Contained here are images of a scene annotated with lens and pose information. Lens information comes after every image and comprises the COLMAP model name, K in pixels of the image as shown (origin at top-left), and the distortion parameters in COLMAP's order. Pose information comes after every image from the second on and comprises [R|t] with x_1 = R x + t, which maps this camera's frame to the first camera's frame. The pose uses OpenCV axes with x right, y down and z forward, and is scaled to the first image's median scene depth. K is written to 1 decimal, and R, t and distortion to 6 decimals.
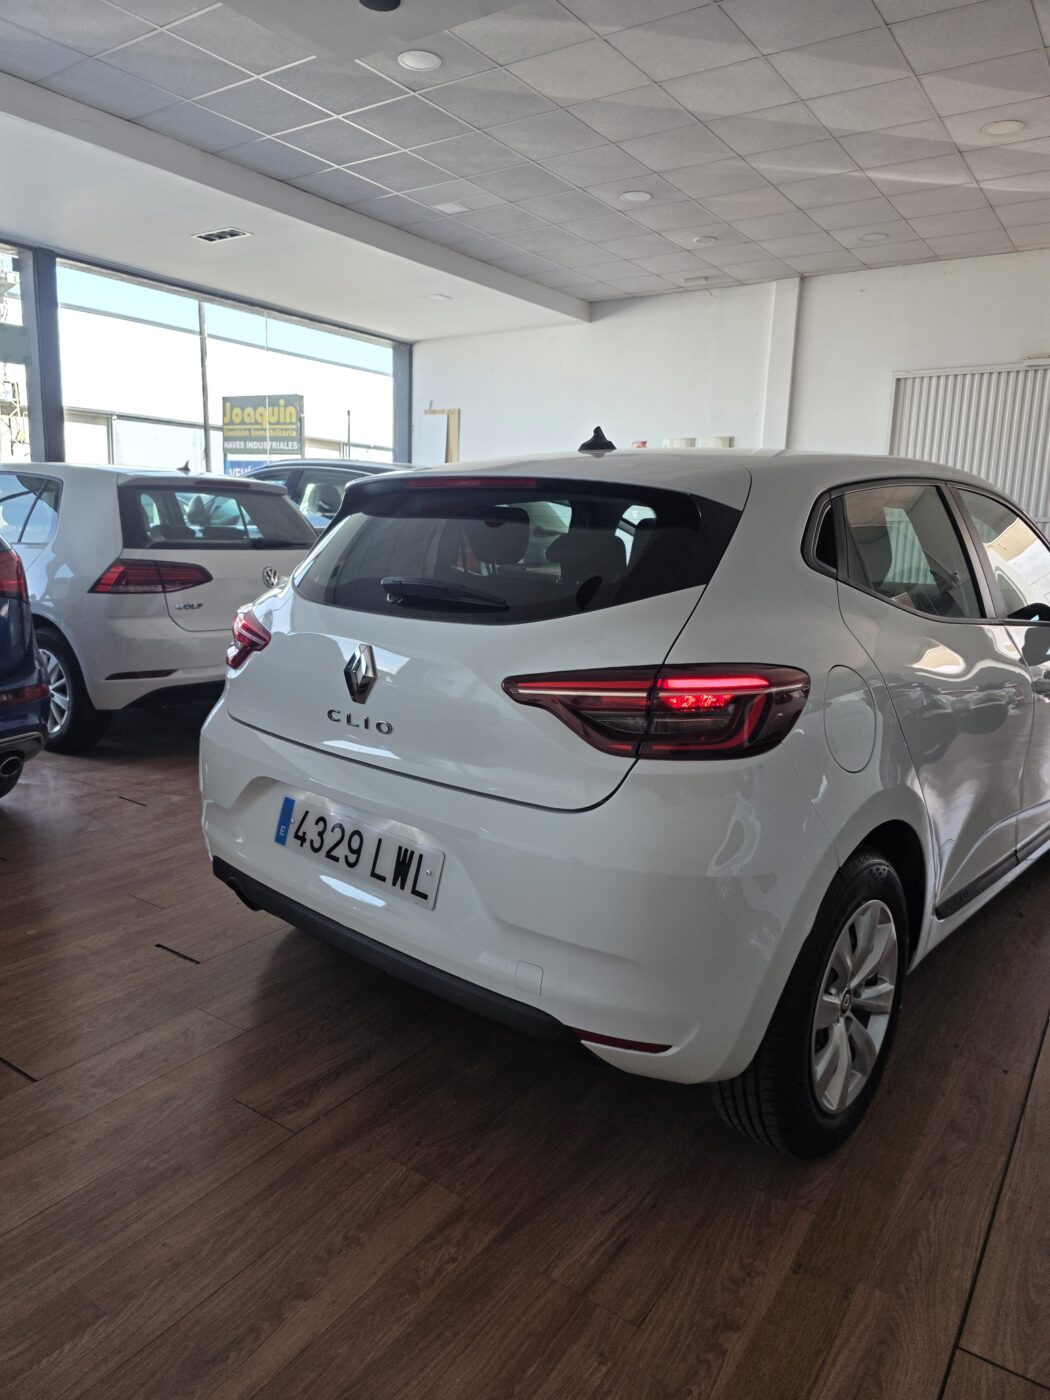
lens RADIAL K [[951.2, 0, 531.9], [0, 951.2, 686.8], [0, 0, 1]] dist [0.067674, -0.060615]
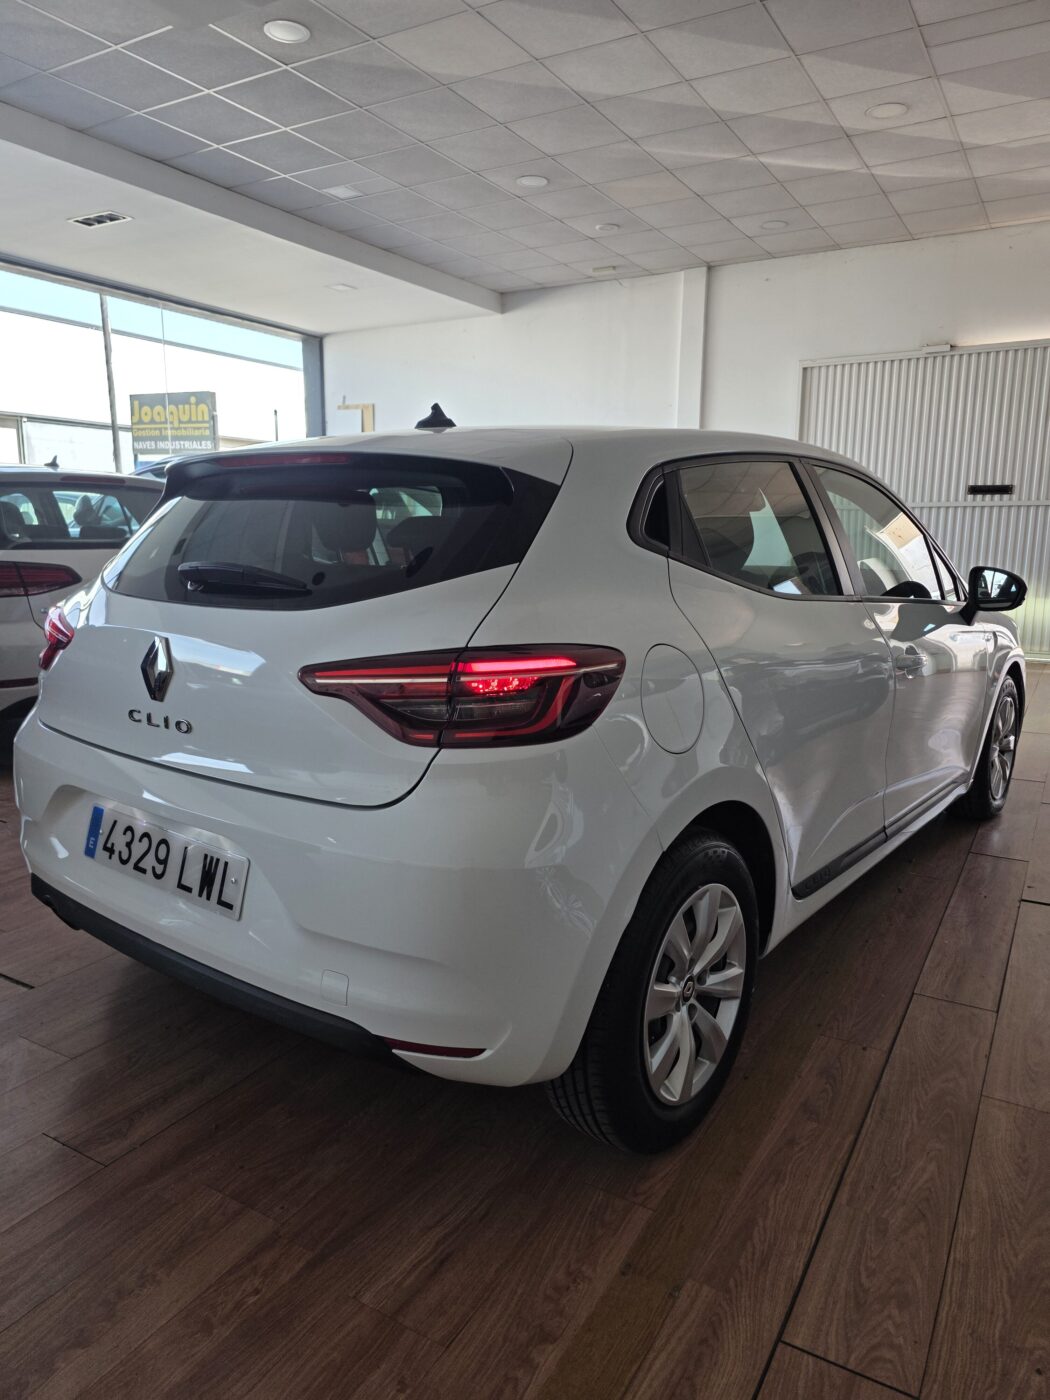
lens RADIAL K [[948.9, 0, 549.4], [0, 948.9, 701.2], [0, 0, 1]] dist [0.068321, -0.059349]
pose [[0.996862, -0.035289, 0.070864, 0.104493], [0.034148, 0.999268, 0.017249, 0.011370], [-0.071420, -0.014775, 0.997337, 0.039276]]
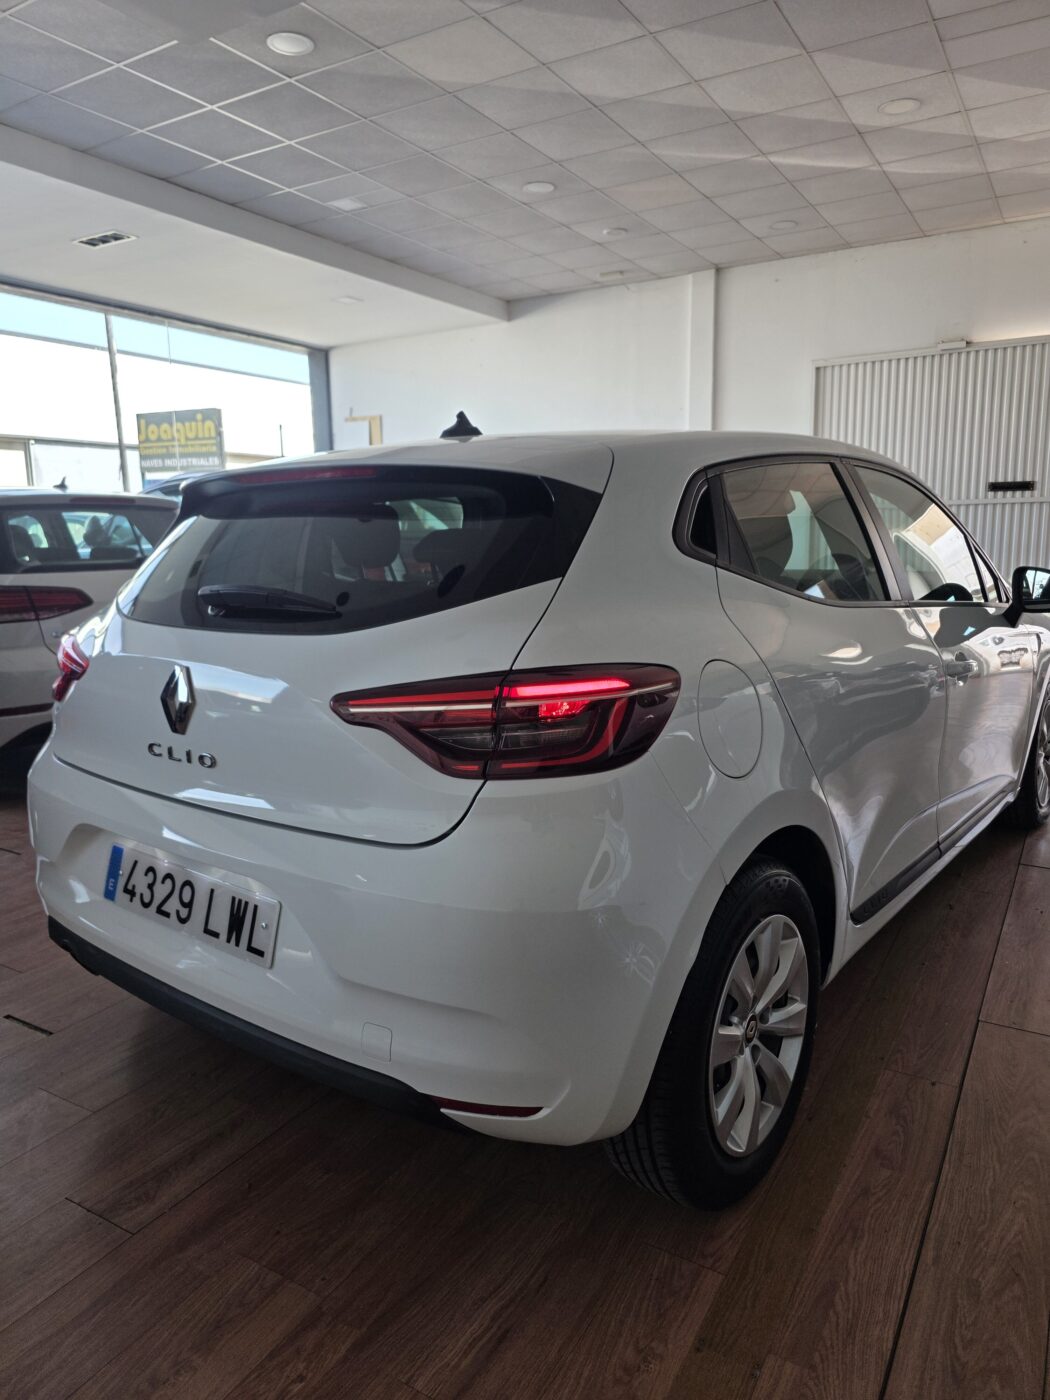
lens RADIAL K [[955.2, 0, 549.7], [0, 955.2, 692.6], [0, 0, 1]] dist [0.056916, -0.051206]
pose [[0.996409, -0.057507, 0.062138, 0.081195], [0.057633, 0.998338, -0.000226, -0.000498], [-0.062021, 0.003806, 0.998068, 0.085886]]
